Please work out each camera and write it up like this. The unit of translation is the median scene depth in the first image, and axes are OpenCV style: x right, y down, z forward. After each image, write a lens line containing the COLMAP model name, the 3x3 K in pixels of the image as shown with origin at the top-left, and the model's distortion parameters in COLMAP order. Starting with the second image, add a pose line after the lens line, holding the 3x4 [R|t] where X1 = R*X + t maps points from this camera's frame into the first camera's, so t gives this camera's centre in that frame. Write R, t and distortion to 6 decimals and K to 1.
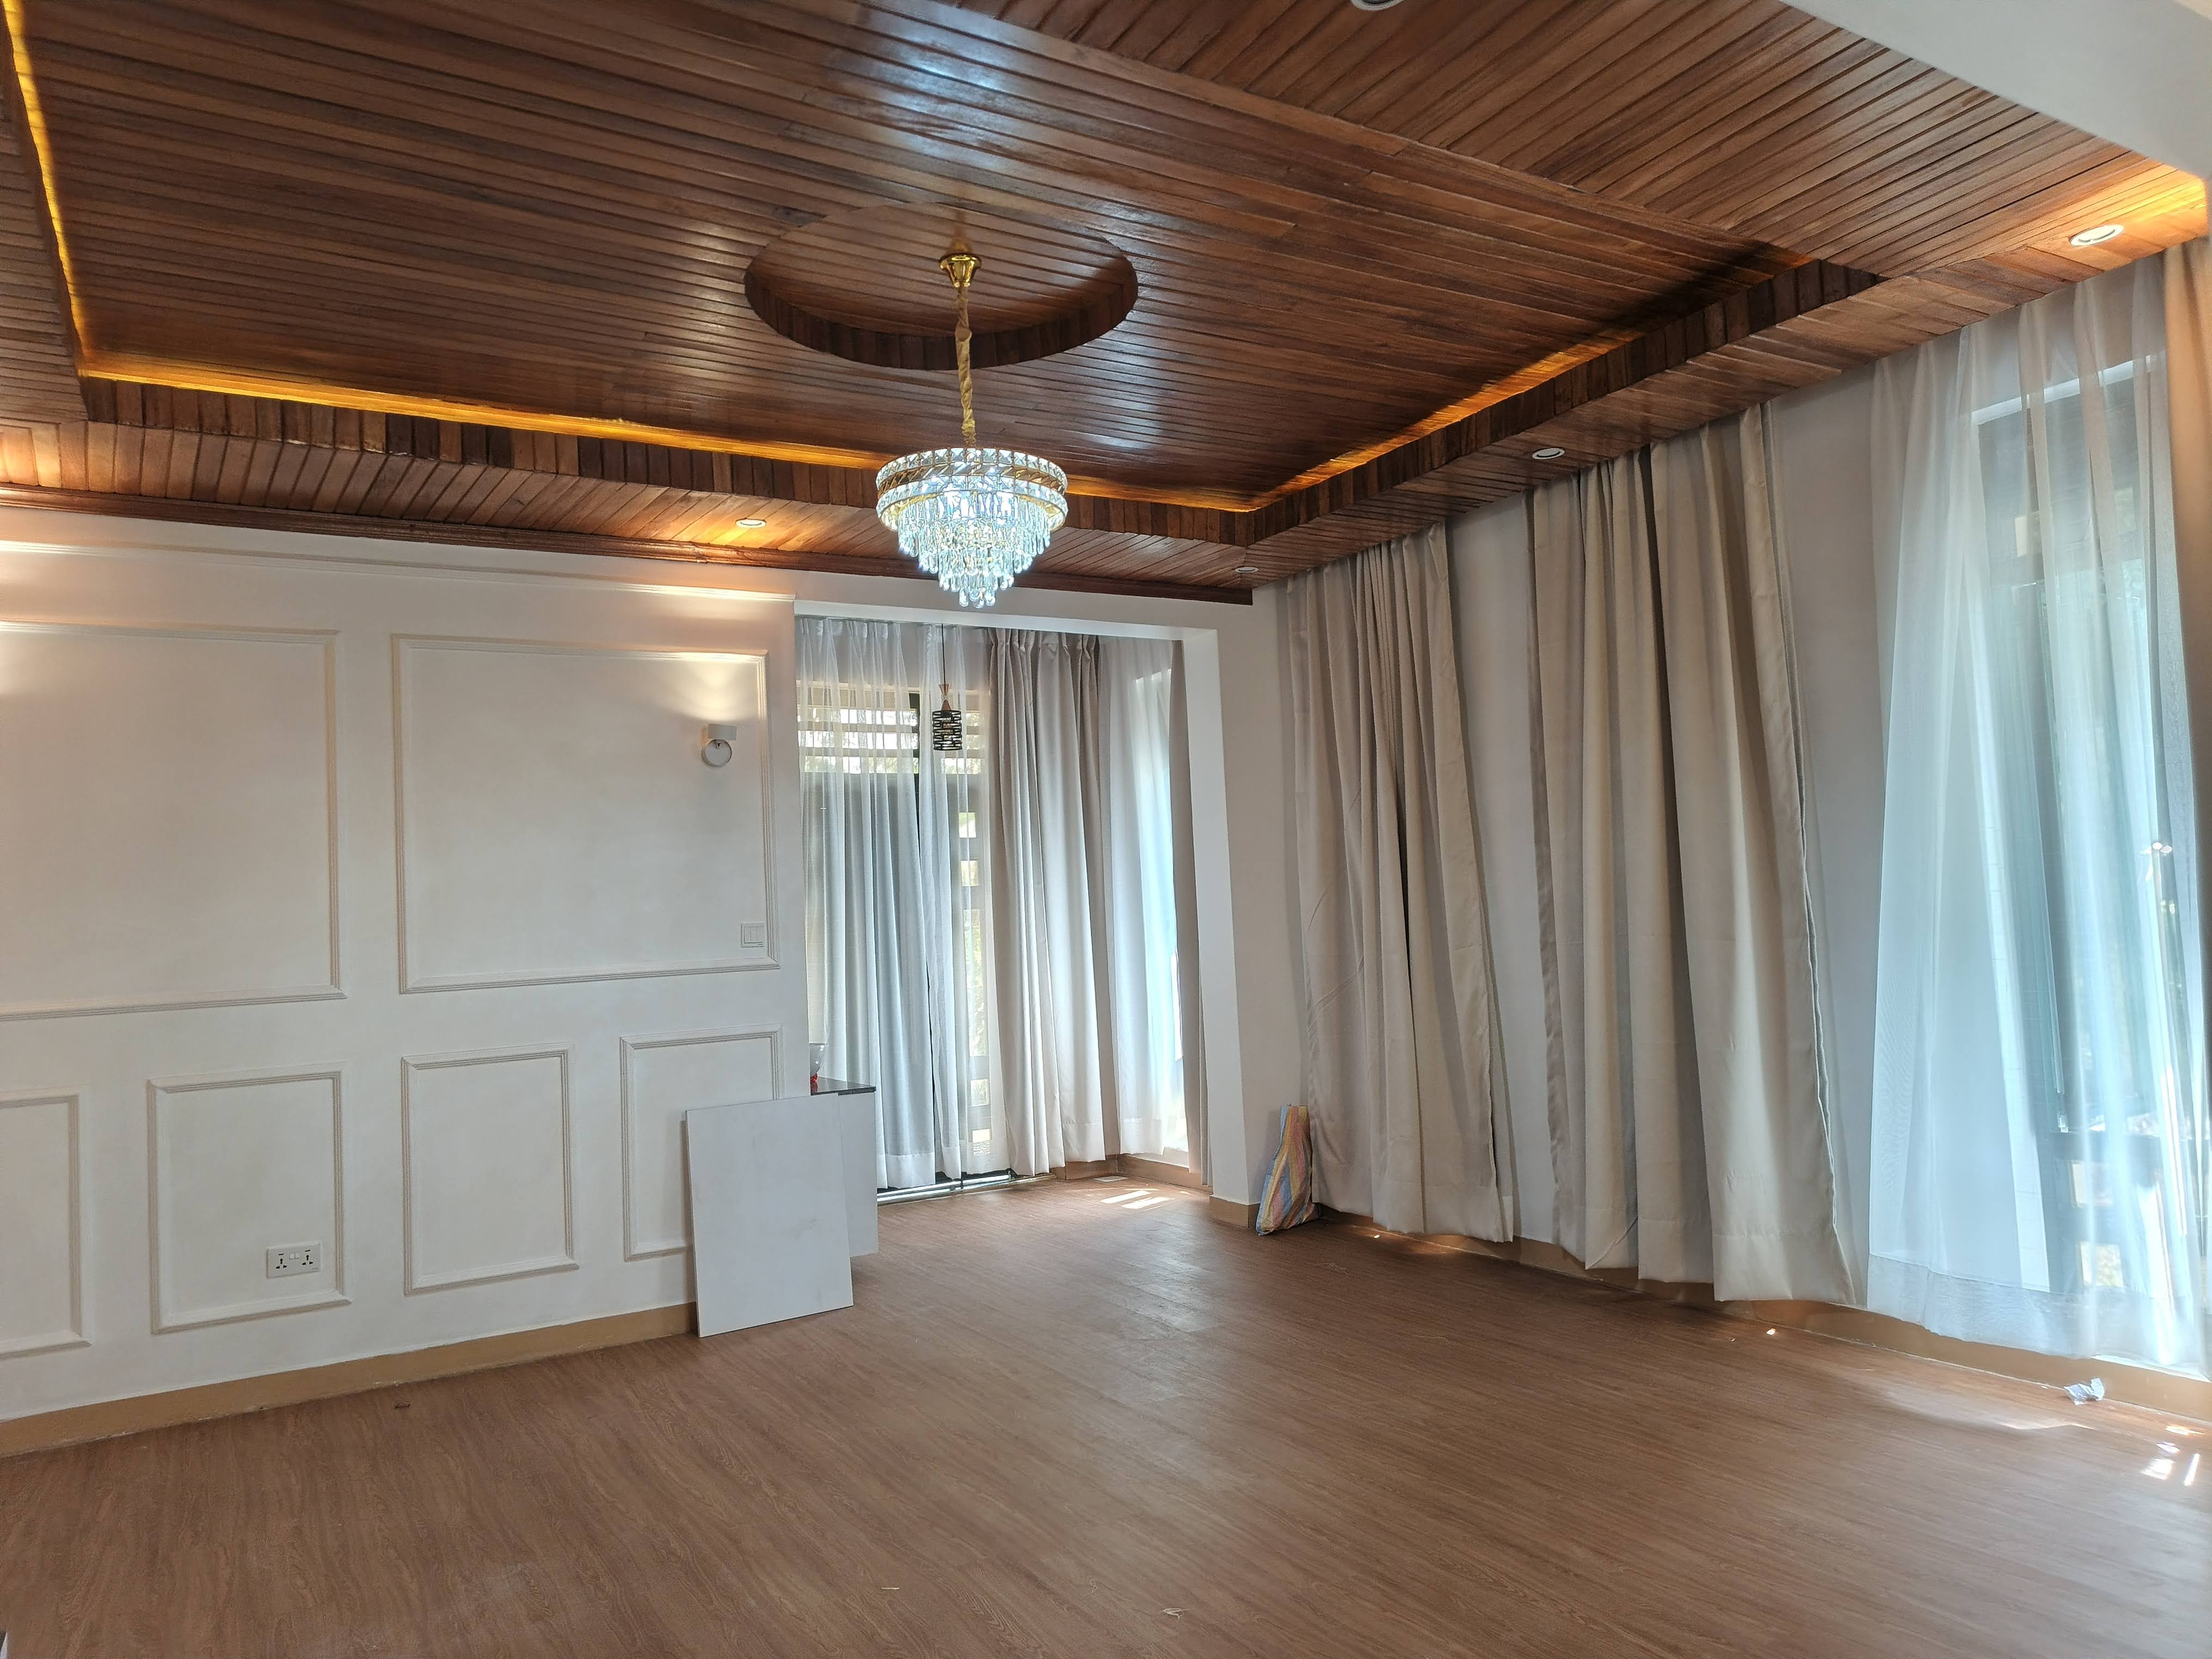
lens RADIAL K [[1520.5, 0, 1109.2], [0, 1520.5, 840.2], [0, 0, 1]] dist [0.062392, -0.075170]
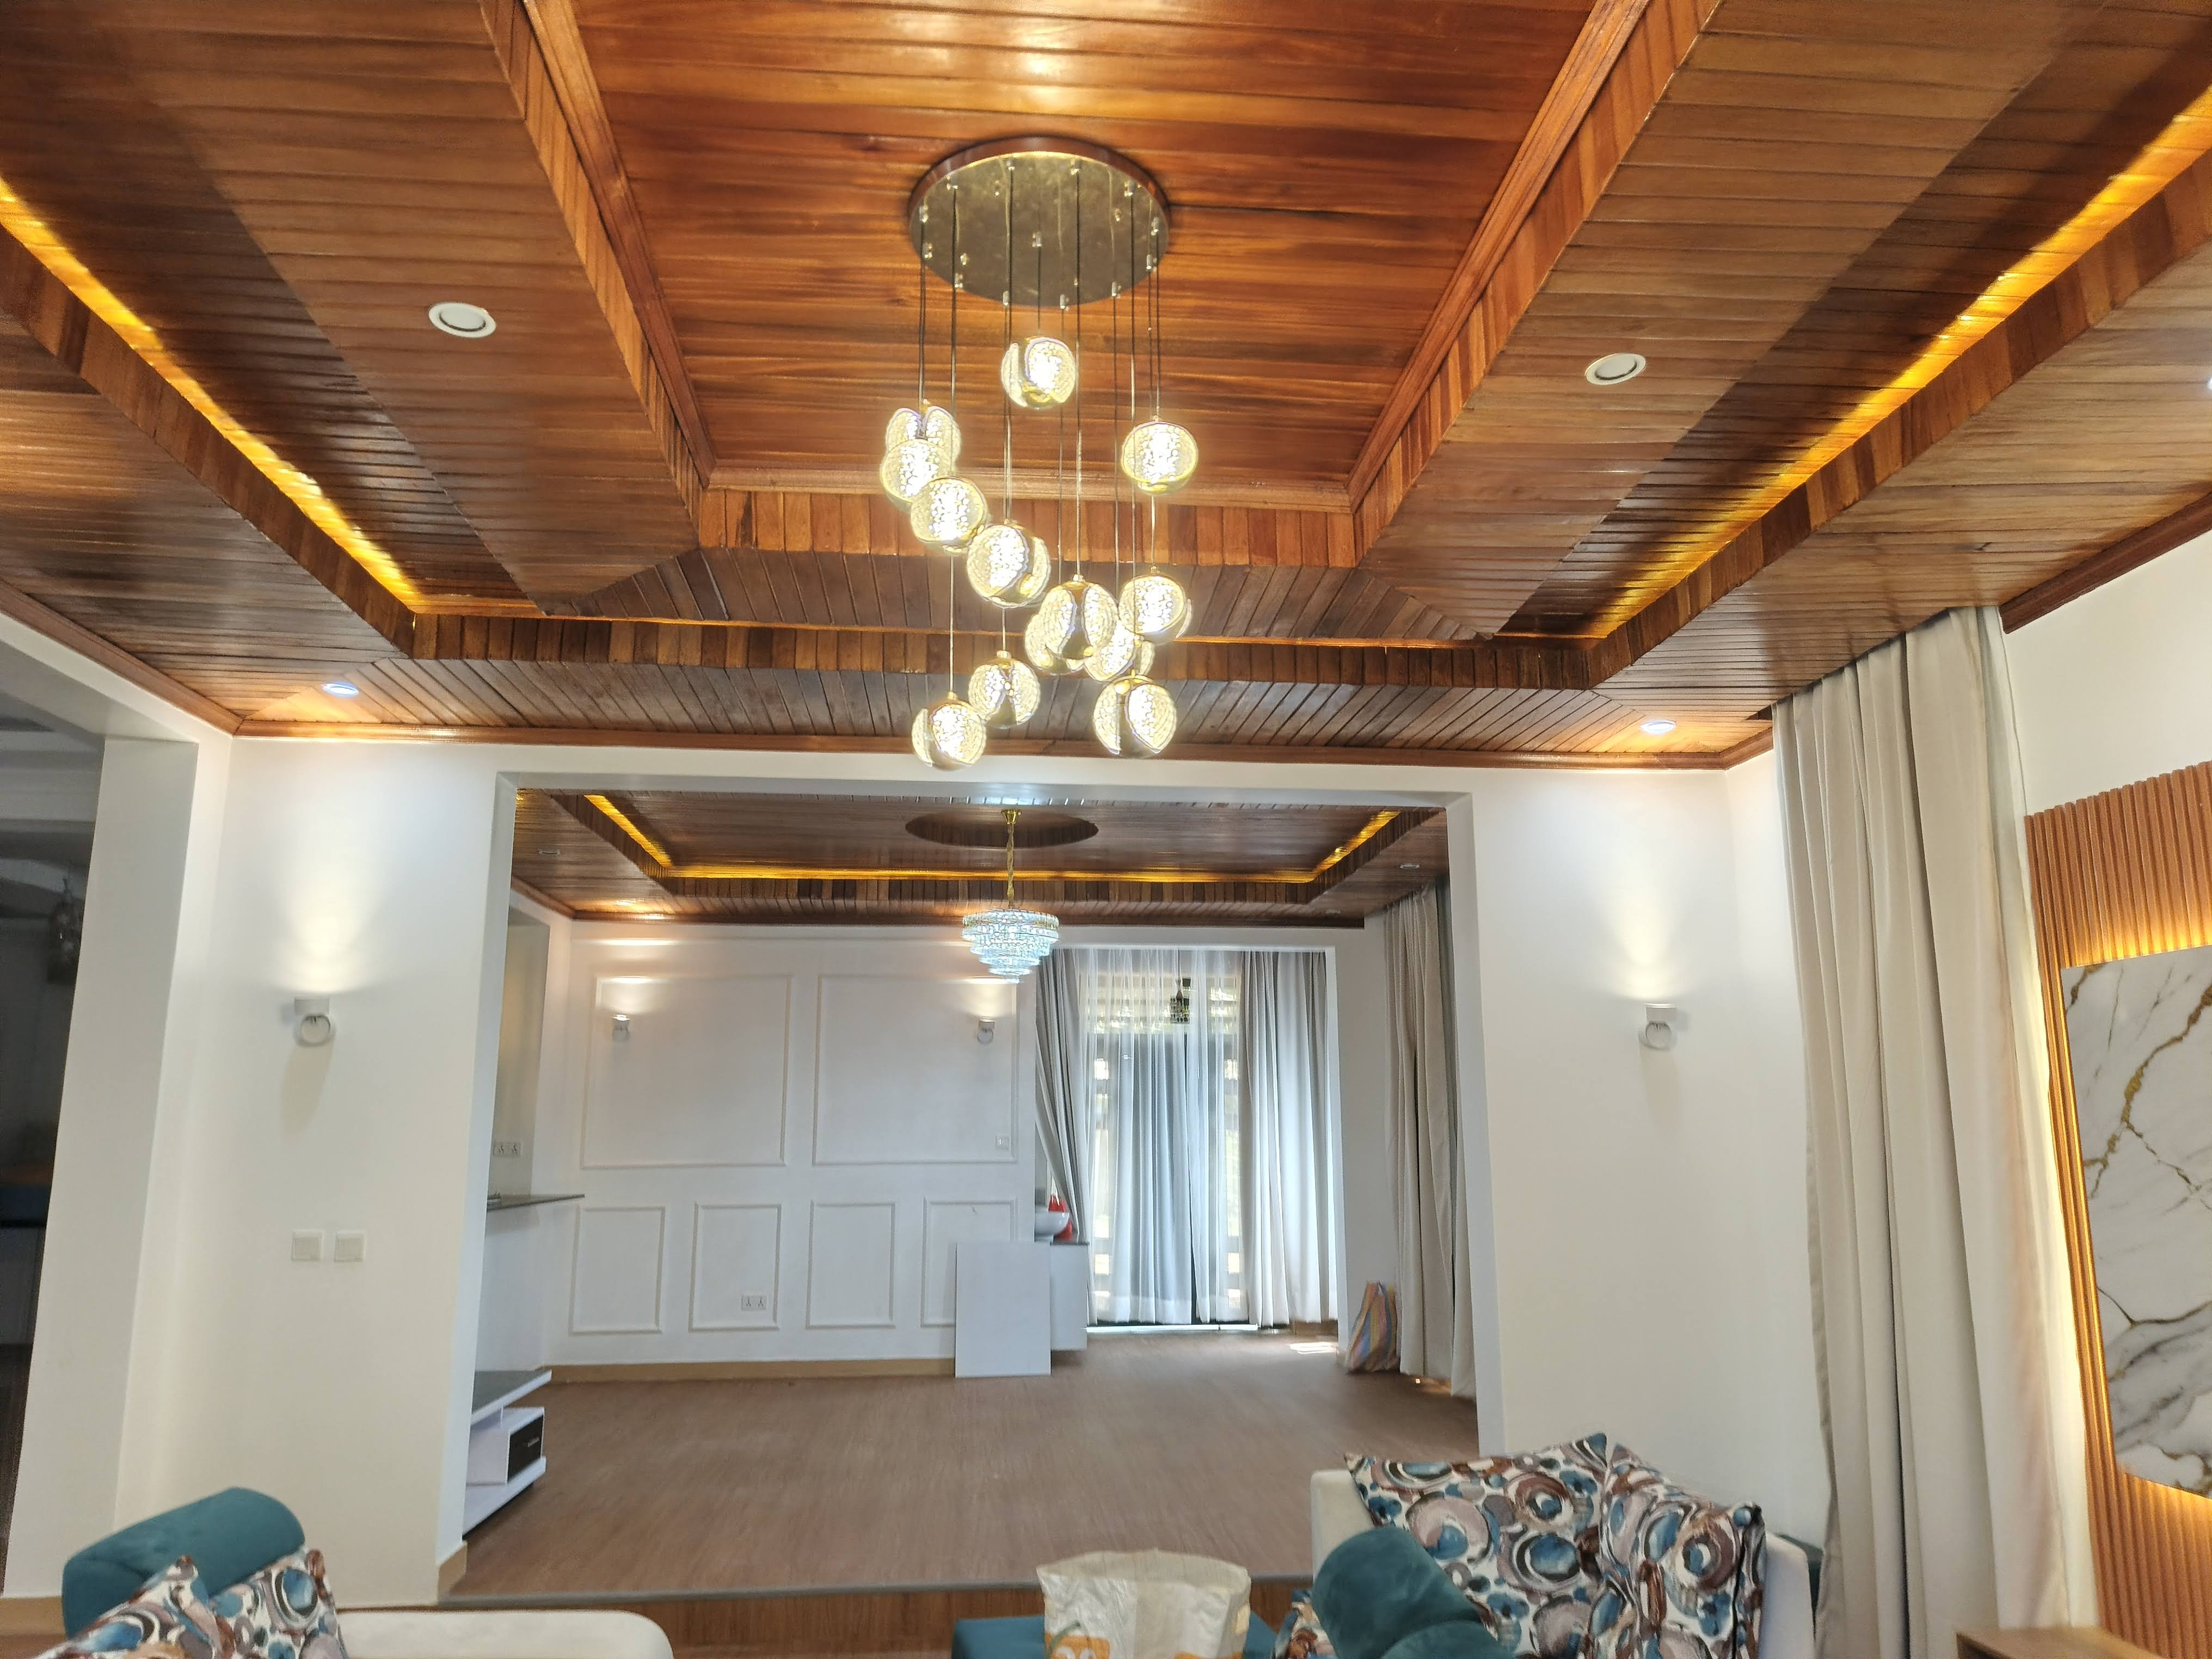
lens RADIAL K [[1520.5, 0, 1109.2], [0, 1520.5, 840.2], [0, 0, 1]] dist [0.062392, -0.075170]
pose [[0.900985, -0.036181, -0.432339, 0.656176], [-0.019288, 0.992191, -0.123227, -0.069250], [0.433421, 0.119365, 0.893251, -0.543083]]
